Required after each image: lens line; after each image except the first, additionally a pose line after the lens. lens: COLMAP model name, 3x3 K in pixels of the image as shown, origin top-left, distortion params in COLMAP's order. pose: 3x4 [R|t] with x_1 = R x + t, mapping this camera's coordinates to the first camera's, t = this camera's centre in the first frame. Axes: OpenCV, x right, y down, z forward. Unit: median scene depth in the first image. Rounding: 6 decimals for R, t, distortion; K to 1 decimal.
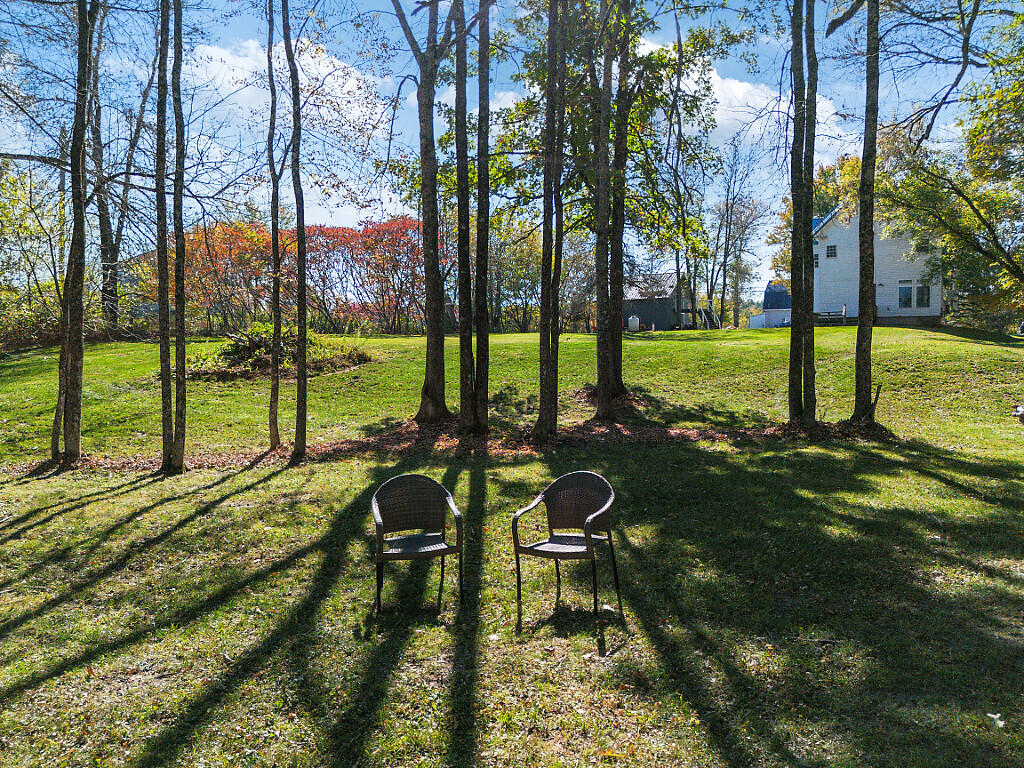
lens RADIAL K [[724.0, 0, 515.8], [0, 724.0, 379.2], [0, 0, 1]] dist [0.025437, -0.001542]
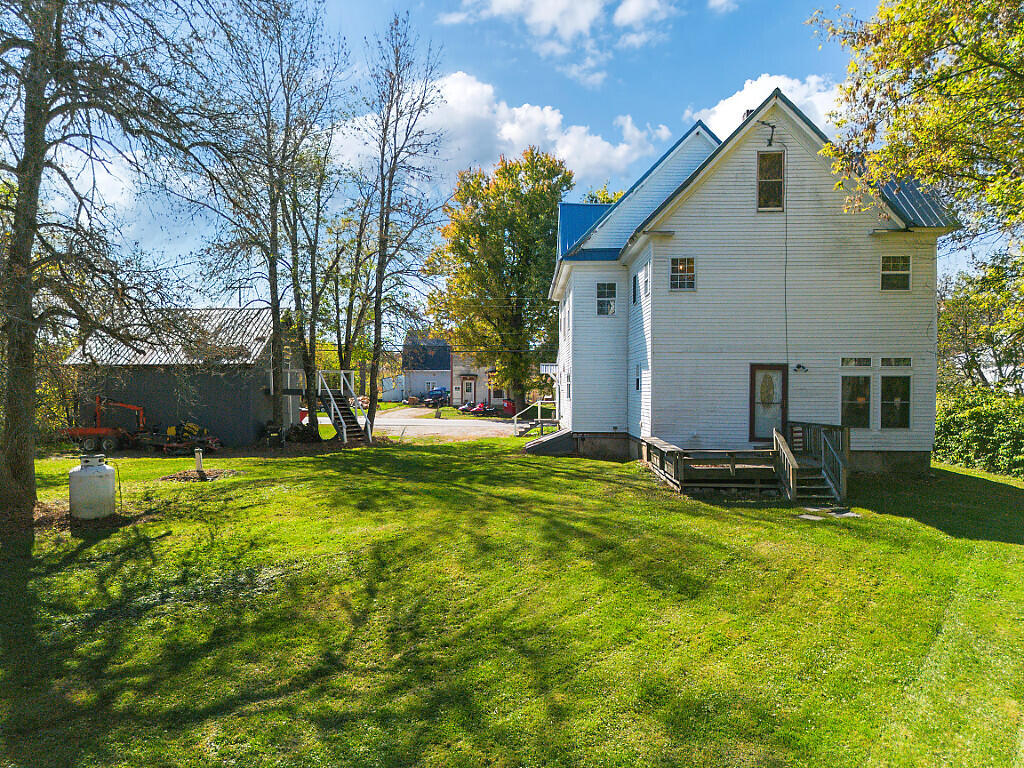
lens RADIAL K [[721.6, 0, 509.5], [0, 721.6, 406.4], [0, 0, 1]] dist [0.029661, 0.000182]
pose [[0.870397, -0.005586, 0.492319, 0.132024], [0.015768, 0.999739, -0.016533, -0.078544], [-0.492098, 0.022153, 0.870258, 0.553076]]
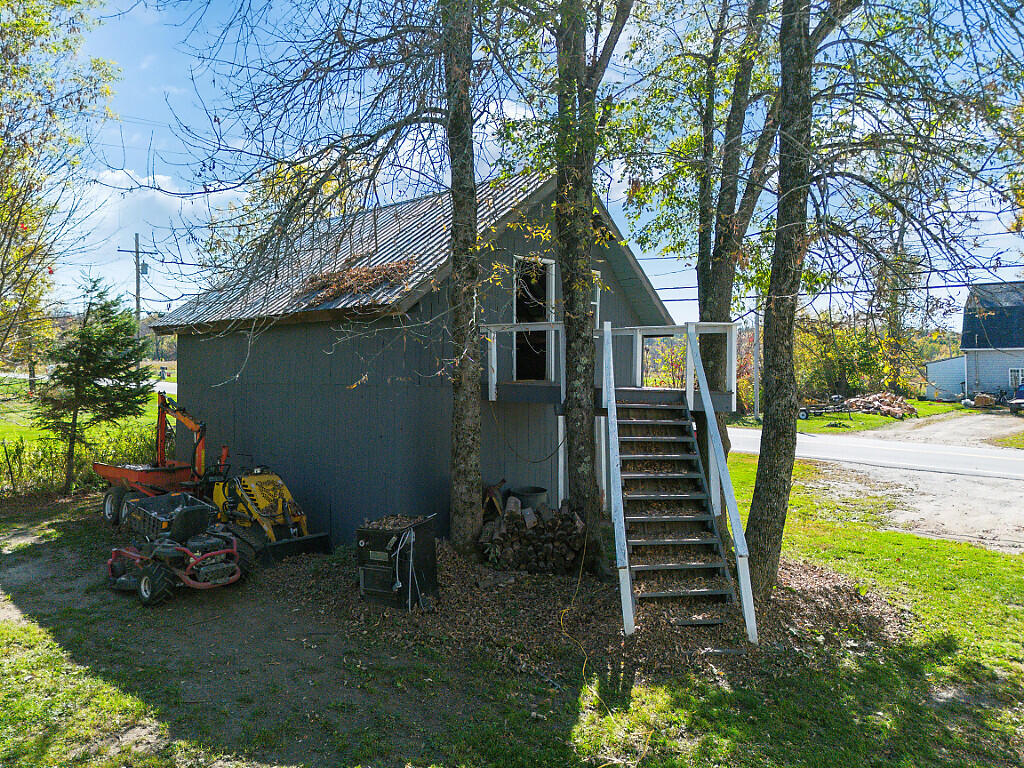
lens RADIAL K [[724.0, 0, 515.8], [0, 724.0, 379.2], [0, 0, 1]] dist [0.025437, -0.001542]
pose [[0.982274, 0.005779, -0.187359, 0.264286], [-0.013514, 0.999107, -0.040035, -0.095136], [0.186961, 0.041857, 0.981475, 0.881631]]
